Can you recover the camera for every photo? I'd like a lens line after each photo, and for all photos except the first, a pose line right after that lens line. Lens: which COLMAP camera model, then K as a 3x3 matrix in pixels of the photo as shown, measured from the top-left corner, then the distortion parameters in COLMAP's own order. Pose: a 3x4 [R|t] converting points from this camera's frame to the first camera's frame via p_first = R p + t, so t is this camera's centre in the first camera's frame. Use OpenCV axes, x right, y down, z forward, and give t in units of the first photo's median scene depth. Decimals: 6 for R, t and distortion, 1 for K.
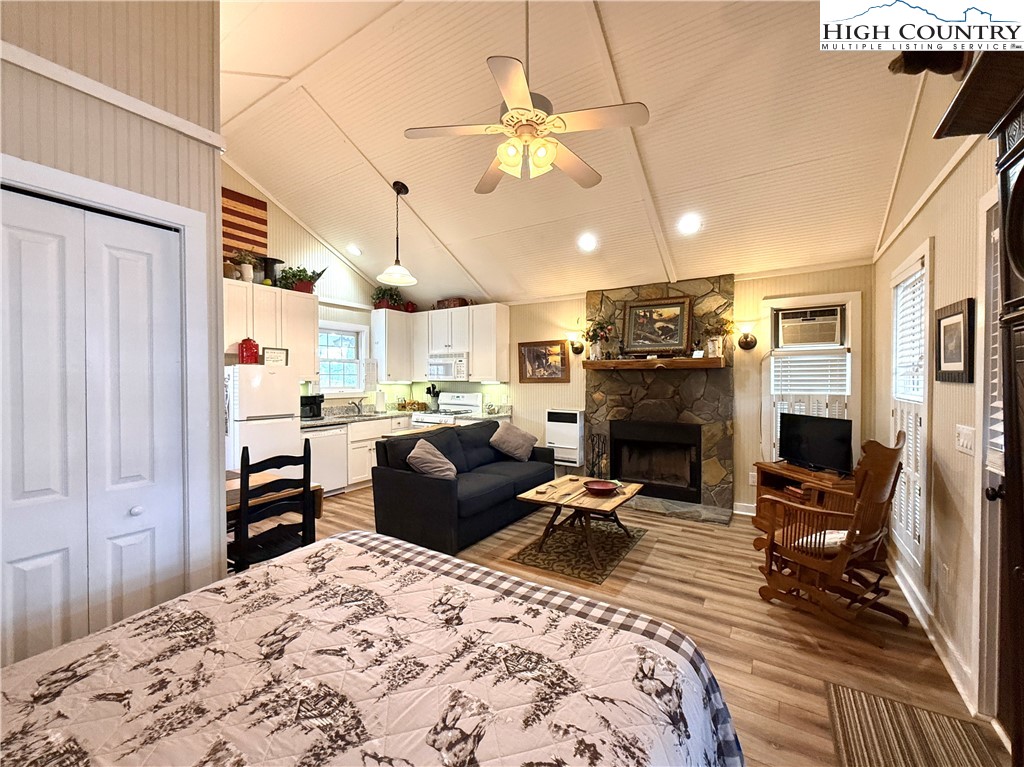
lens RADIAL K [[418.5, 0, 512.0], [0, 418.5, 383.5], [0, 0, 1]] dist [-0.000673, -0.000131]
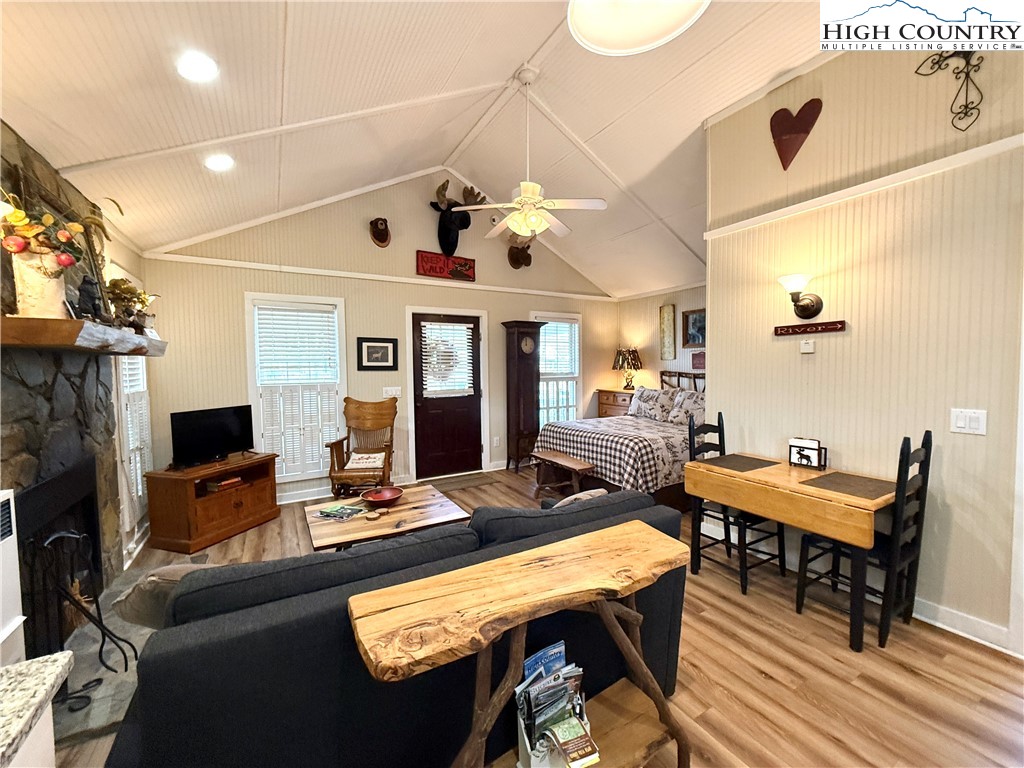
lens RADIAL K [[411.7, 0, 512.0], [0, 411.7, 384.0], [0, 0, 1]] dist [0.000349, 0.000027]
pose [[-0.891007, -0.007231, 0.453932, -0.321221], [0.018708, 0.998439, 0.052625, -0.016453], [-0.453604, 0.055381, -0.889481, 1.283148]]
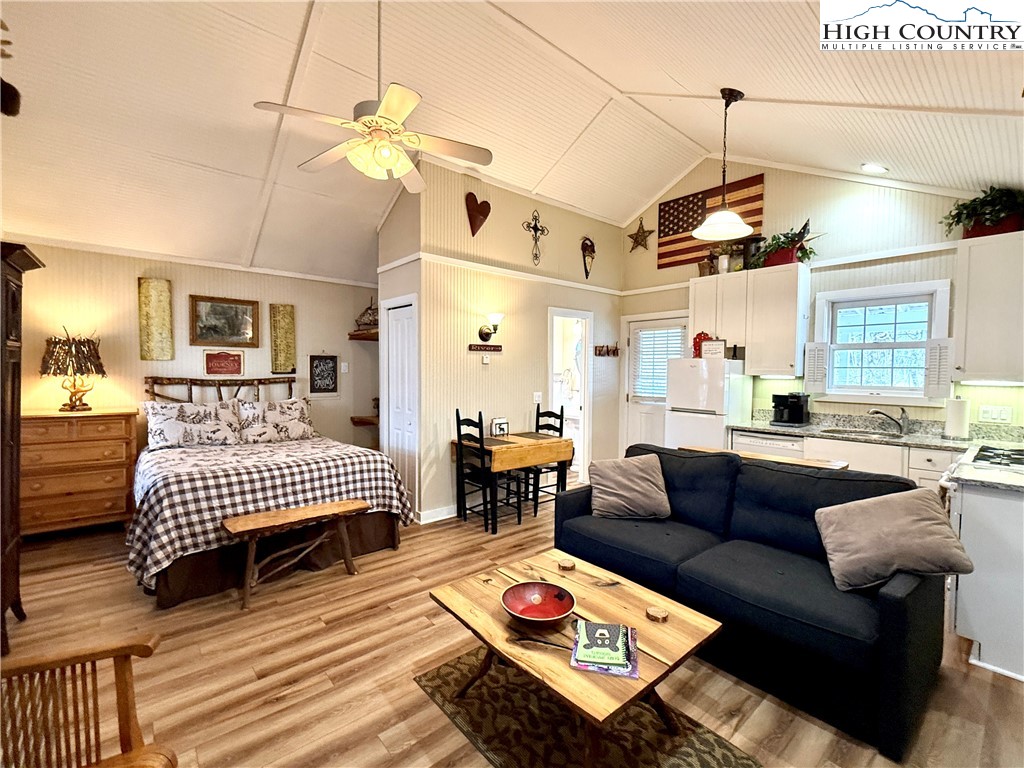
lens RADIAL K [[450.0, 0, 512.0], [0, 450.0, 384.0], [0, 0, 1]] dist [0.001071, 0.000091]
pose [[-0.291434, 0.030175, -0.956115, 0.554766], [-0.018849, 0.999127, 0.037278, -0.015057], [0.956405, 0.028886, -0.290611, 0.885381]]
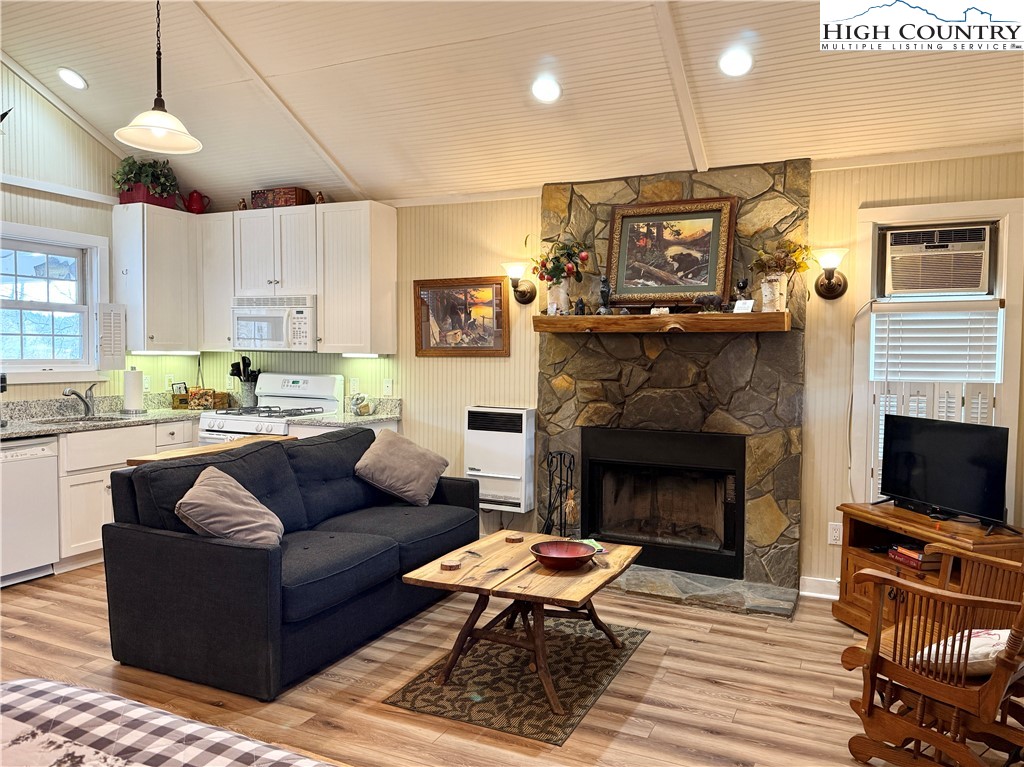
lens RADIAL K [[749.7, 0, 505.8], [0, 749.7, 385.2], [0, 0, 1]] dist [0.103688, -0.138904]
pose [[0.991824, 0.005987, 0.127472, 0.013780], [-0.010353, 0.999381, 0.033610, 0.002458], [-0.127192, -0.034655, 0.991273, 0.059535]]
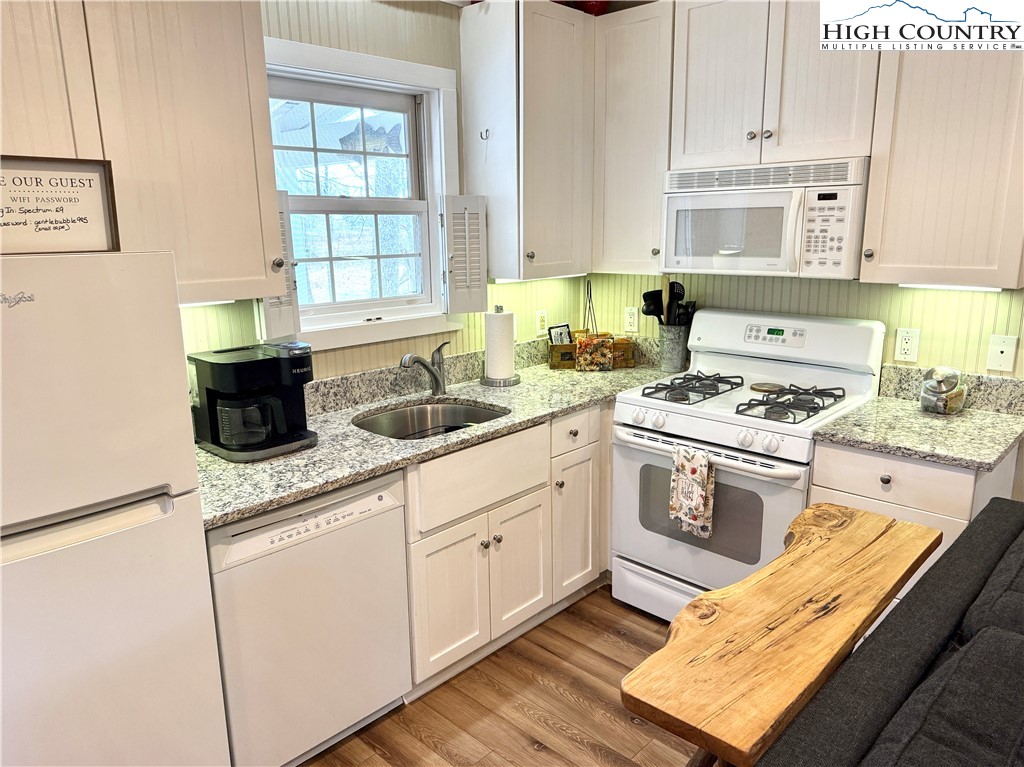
lens RADIAL K [[729.6, 0, 512.0], [0, 729.6, 383.5], [0, 0, 1]] dist [0.096529, -0.126345]
pose [[0.980585, 0.028853, -0.193959, -0.290892], [0.012222, 0.978201, 0.207302, -0.052689], [0.195712, -0.205648, 0.958857, 0.710985]]
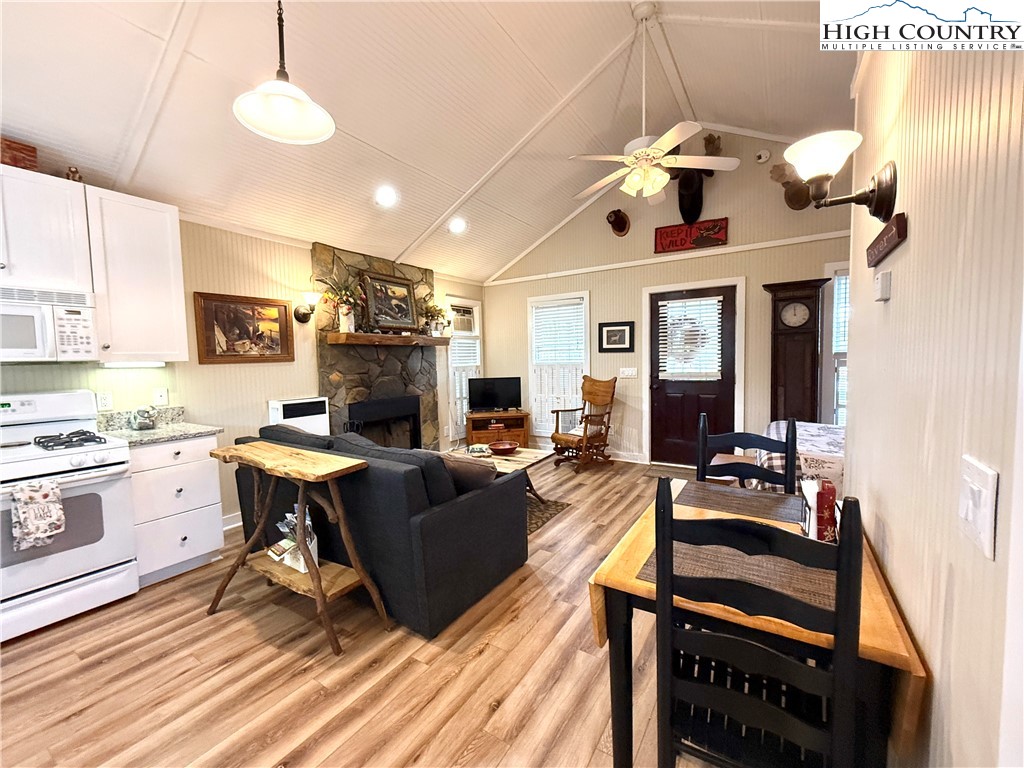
lens RADIAL K [[418.5, 0, 512.0], [0, 418.5, 384.0], [0, 0, 1]] dist [-0.000673, -0.000131]
pose [[-0.000278, -0.058600, 0.998281, -0.720360], [0.034500, 0.997687, 0.058575, 0.009096], [-0.999405, 0.034456, 0.001744, 0.770059]]
